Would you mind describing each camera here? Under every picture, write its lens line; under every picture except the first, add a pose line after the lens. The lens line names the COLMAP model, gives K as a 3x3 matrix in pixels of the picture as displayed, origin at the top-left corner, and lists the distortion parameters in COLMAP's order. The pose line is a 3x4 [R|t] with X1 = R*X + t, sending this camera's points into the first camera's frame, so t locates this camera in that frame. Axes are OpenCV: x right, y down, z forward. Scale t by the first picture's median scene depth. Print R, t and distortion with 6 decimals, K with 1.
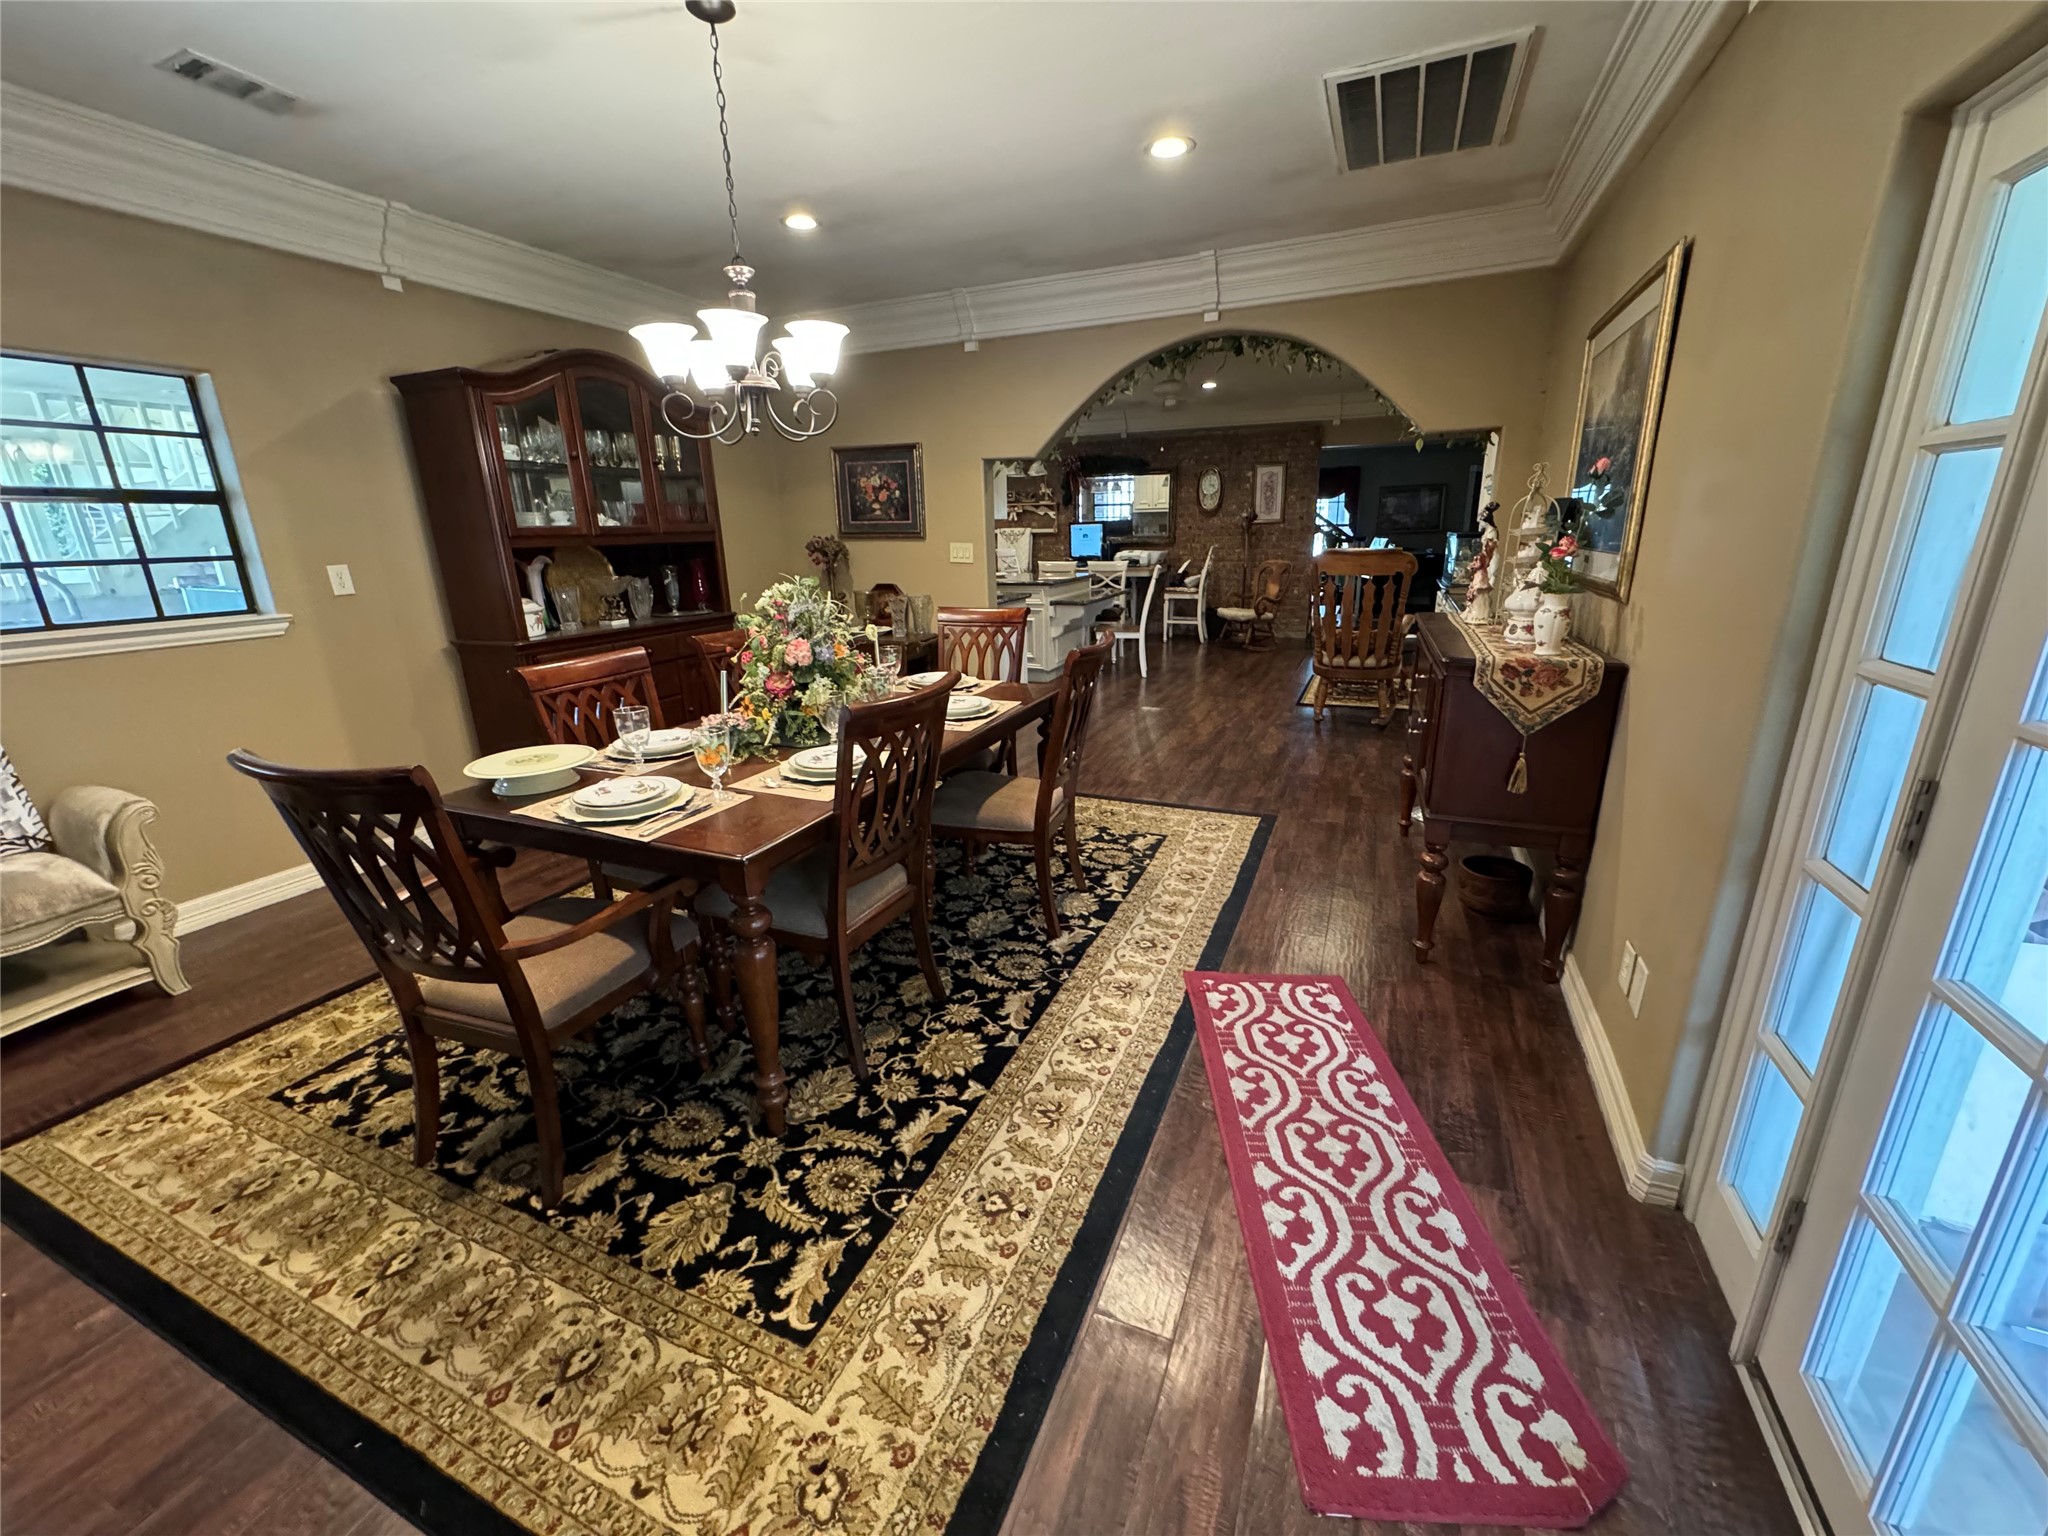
lens RADIAL K [[813.2, 0, 1024.0], [0, 813.2, 769.7], [0, 0, 1]] dist [-0.003587, 0.000068]
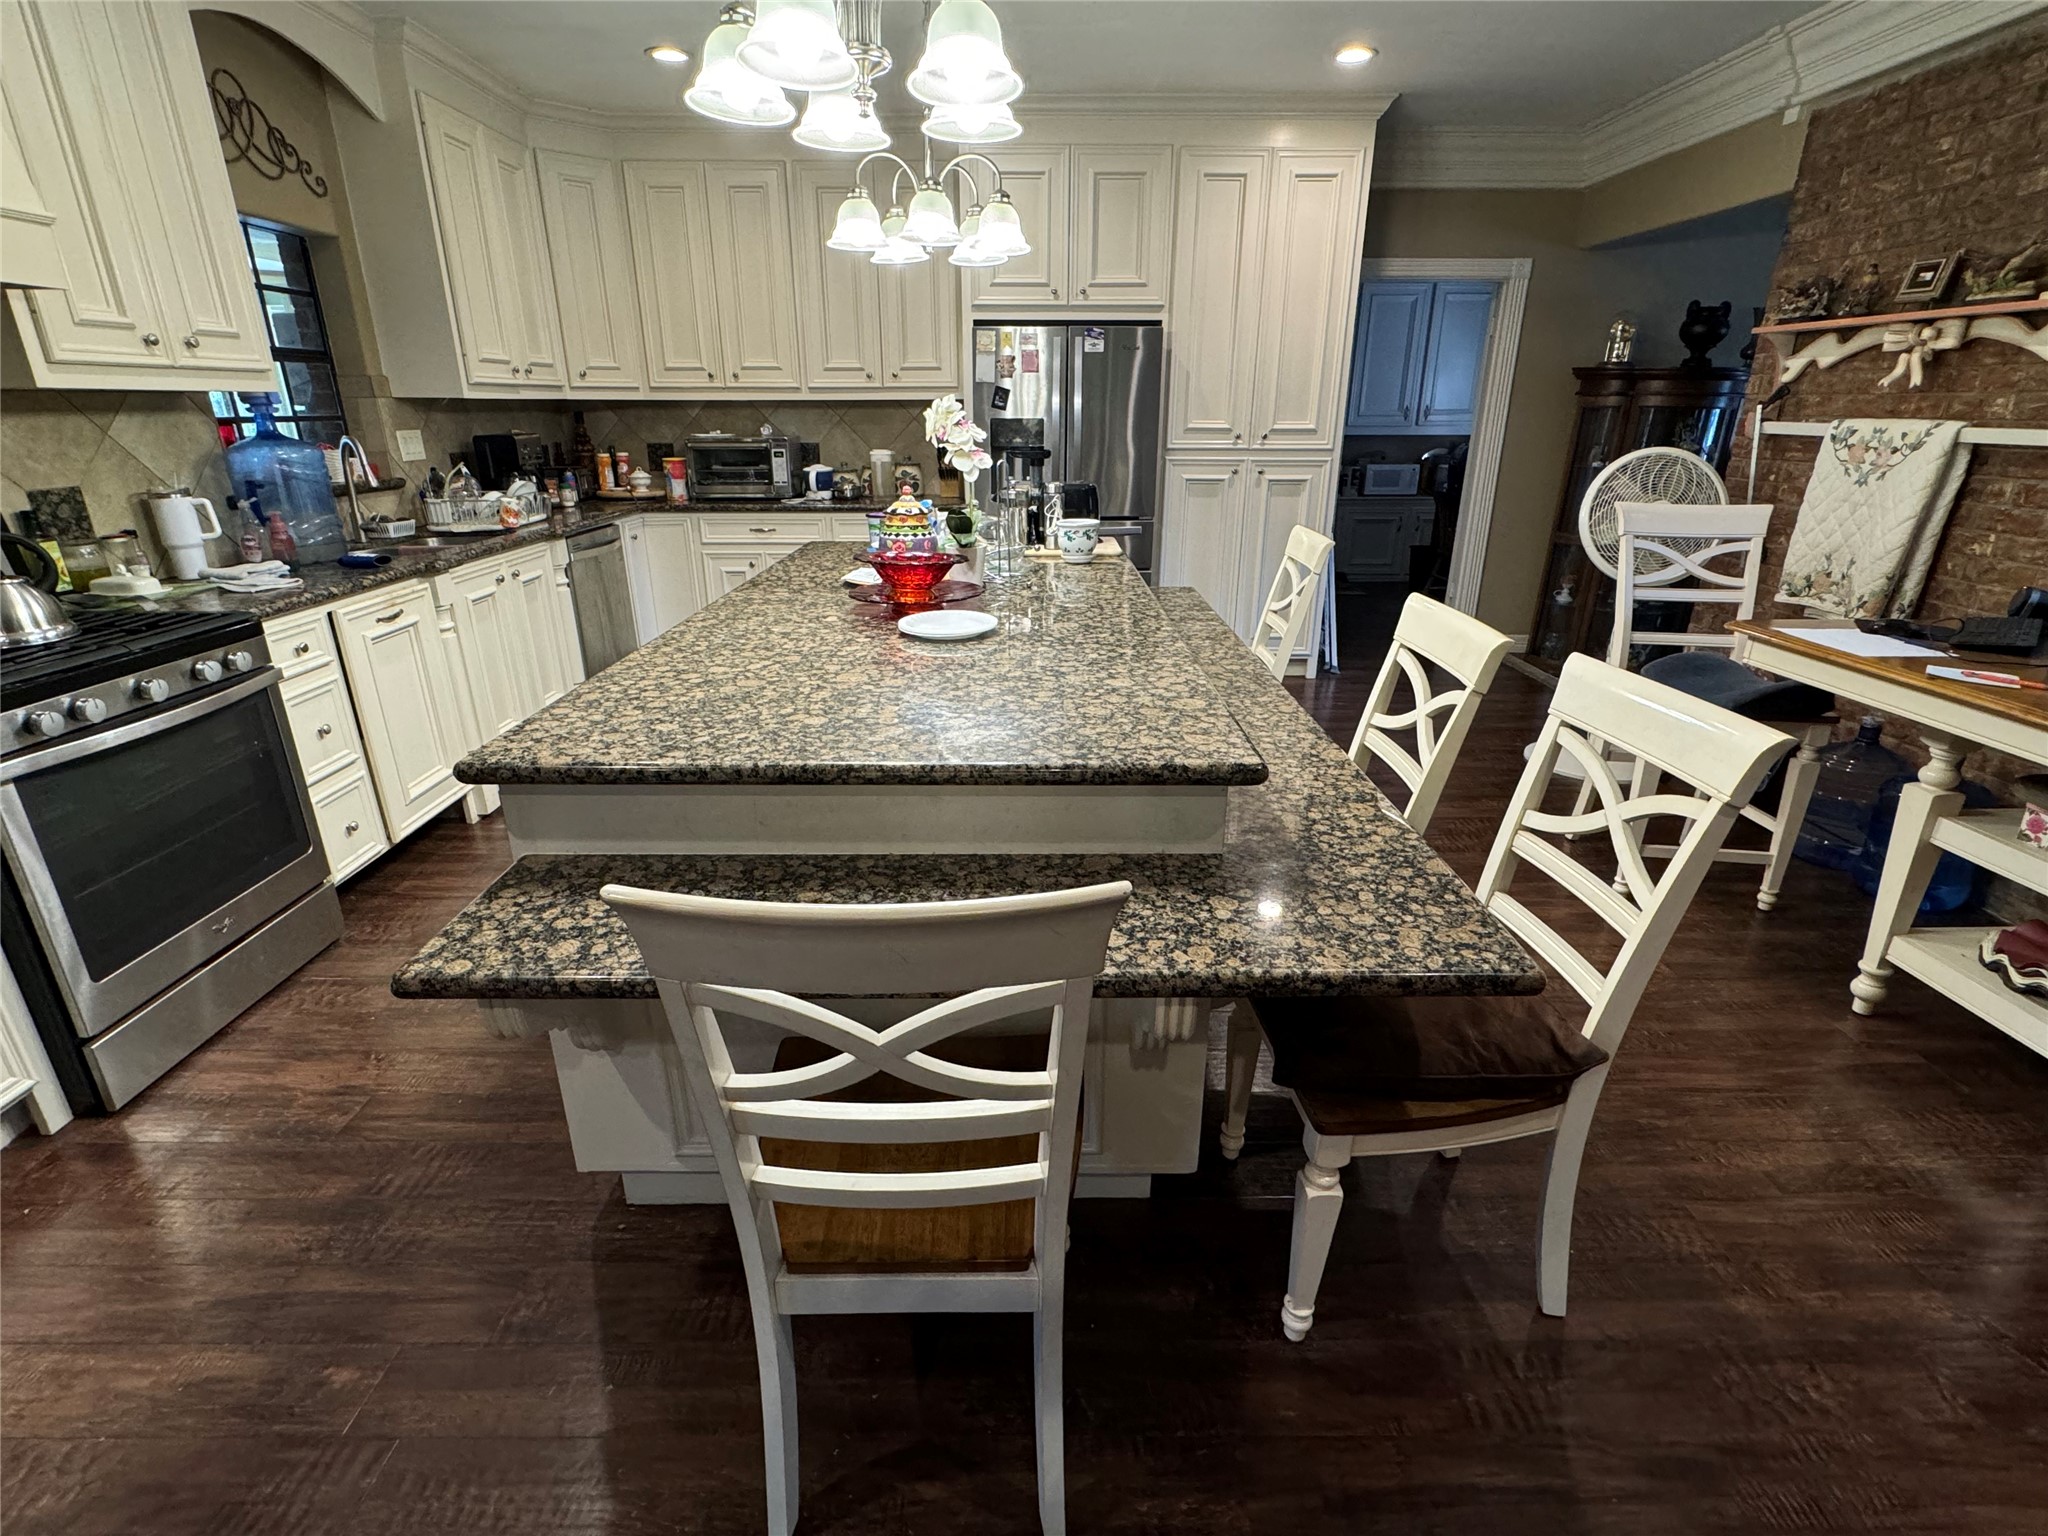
lens RADIAL K [[970.8, 0, 1024.1], [0, 970.8, 766.2], [0, 0, 1]] dist [-0.002346, -0.000460]
pose [[0.392189, 0.340835, -0.854412, 0.485488], [-0.274198, 0.929916, 0.245094, -0.599836], [0.878068, 0.138155, 0.458159, 1.957096]]
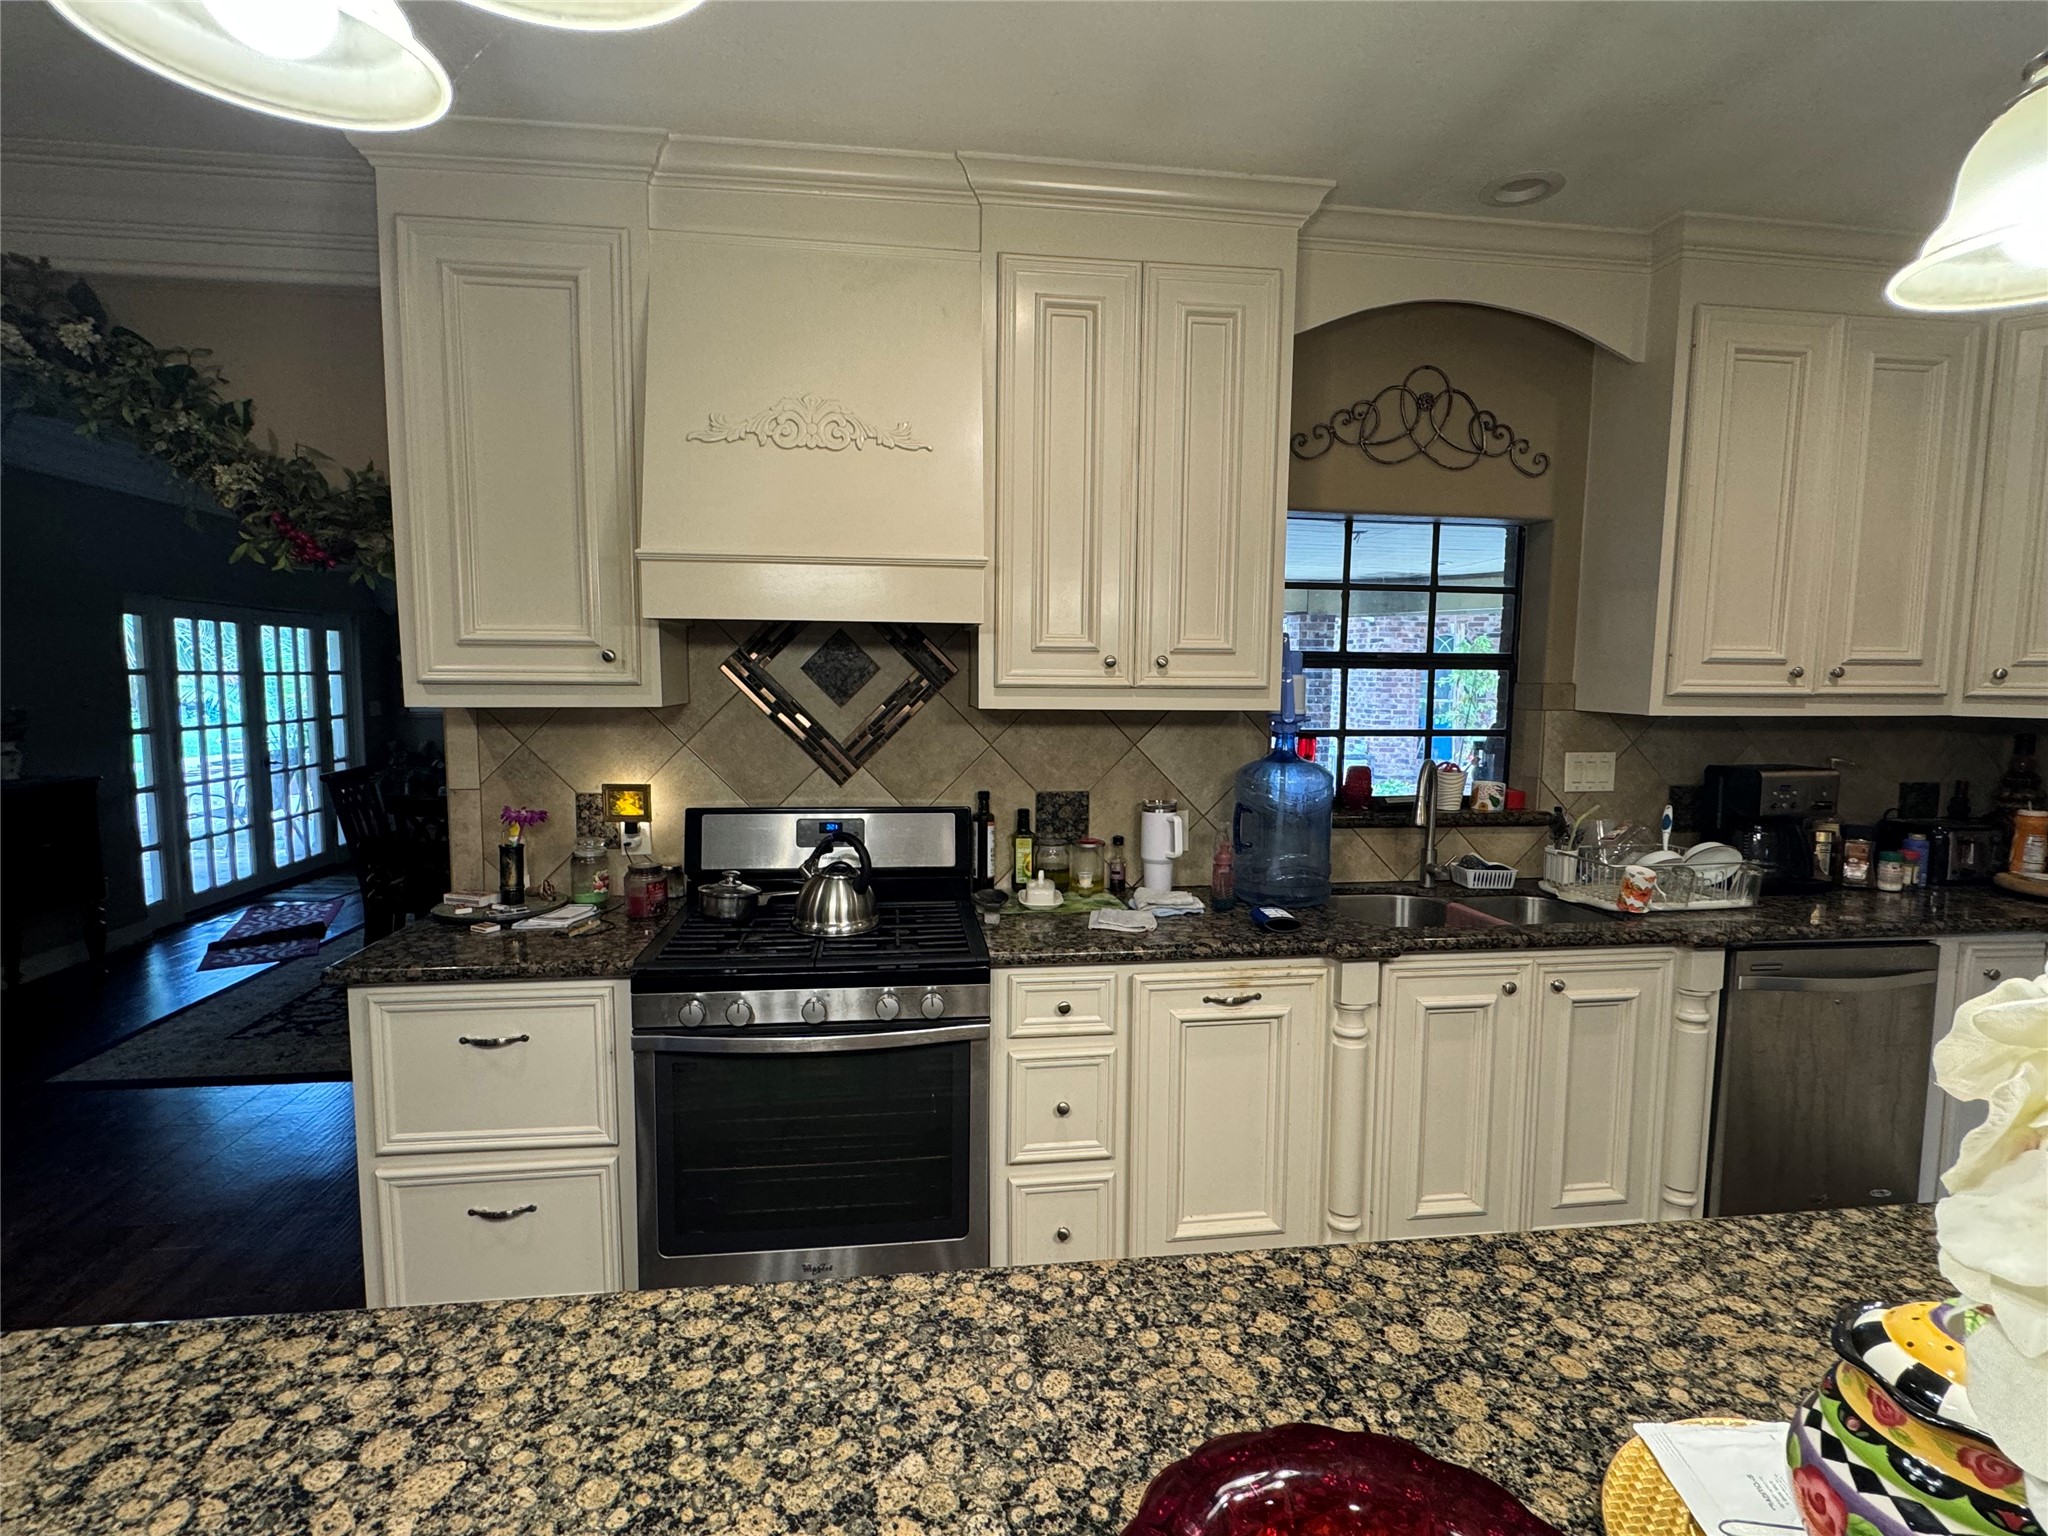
lens RADIAL K [[970.8, 0, 1019.8], [0, 970.8, 766.0], [0, 0, 1]] dist [-0.002346, -0.000460]
pose [[-0.862694, 0.062483, -0.501852, -0.046815], [-0.136119, 0.927030, 0.349411, -0.698823], [0.487064, 0.369746, -0.791238, 2.203812]]
